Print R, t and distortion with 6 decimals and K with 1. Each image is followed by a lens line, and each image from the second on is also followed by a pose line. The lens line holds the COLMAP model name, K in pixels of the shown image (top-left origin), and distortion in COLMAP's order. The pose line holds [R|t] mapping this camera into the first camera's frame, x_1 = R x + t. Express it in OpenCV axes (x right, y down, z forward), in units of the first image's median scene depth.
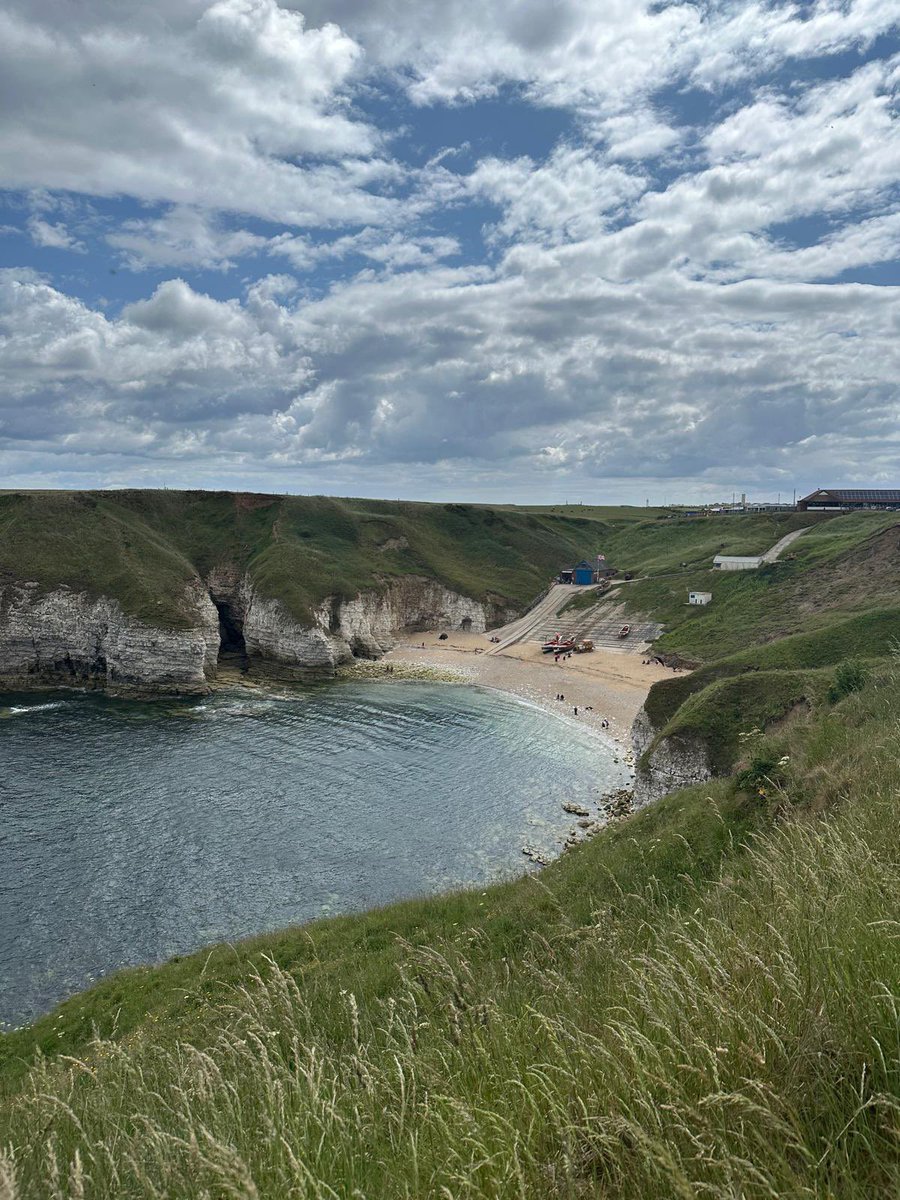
lens RADIAL K [[779.8, 0, 449.5], [0, 779.8, 602.9], [0, 0, 1]] dist [0.044184, 0.000216]
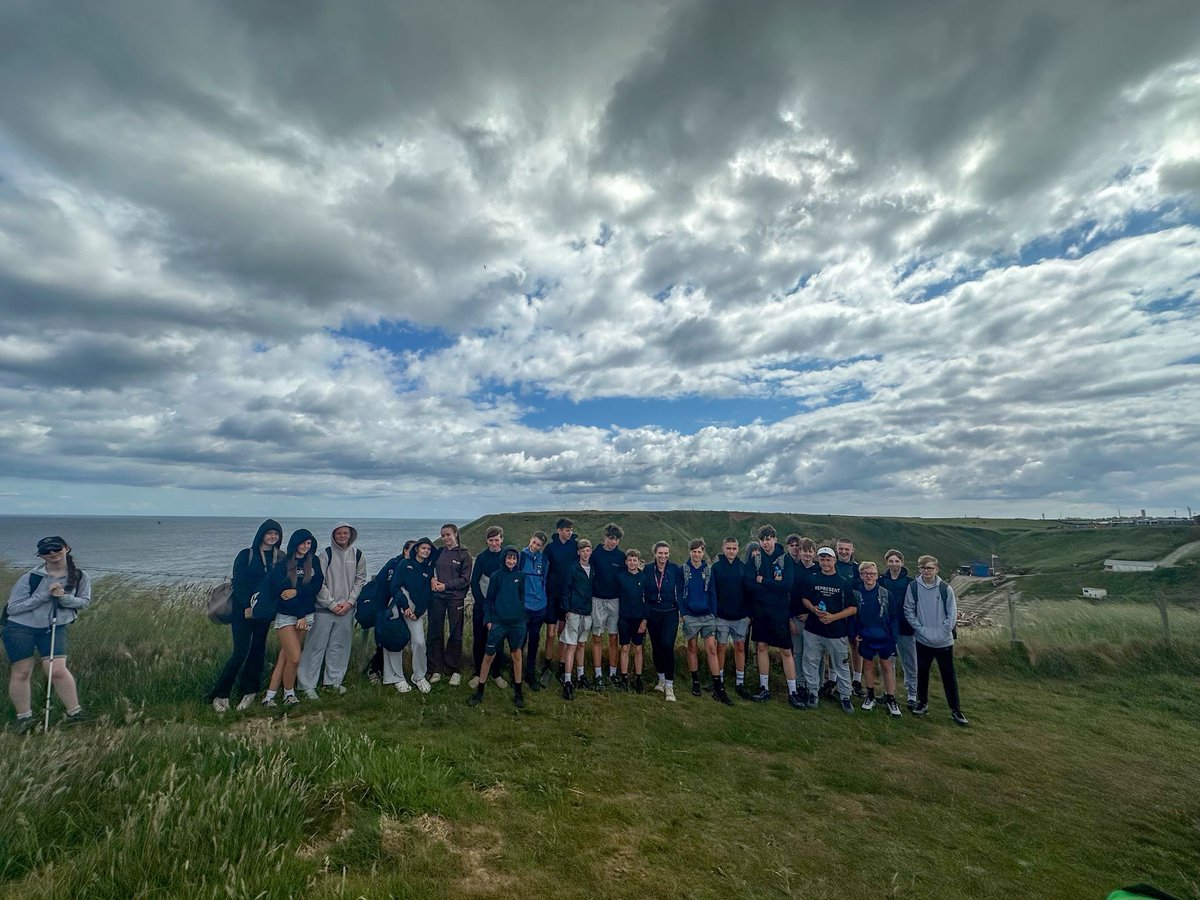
lens RADIAL K [[779.8, 0, 600.5], [0, 779.8, 449.8], [0, 0, 1]] dist [0.044184, 0.000216]
pose [[0.855354, -0.040820, -0.516433, 0.321410], [-0.059834, 0.982434, -0.176755, 0.042527], [0.514577, 0.182089, 0.837887, -0.535897]]
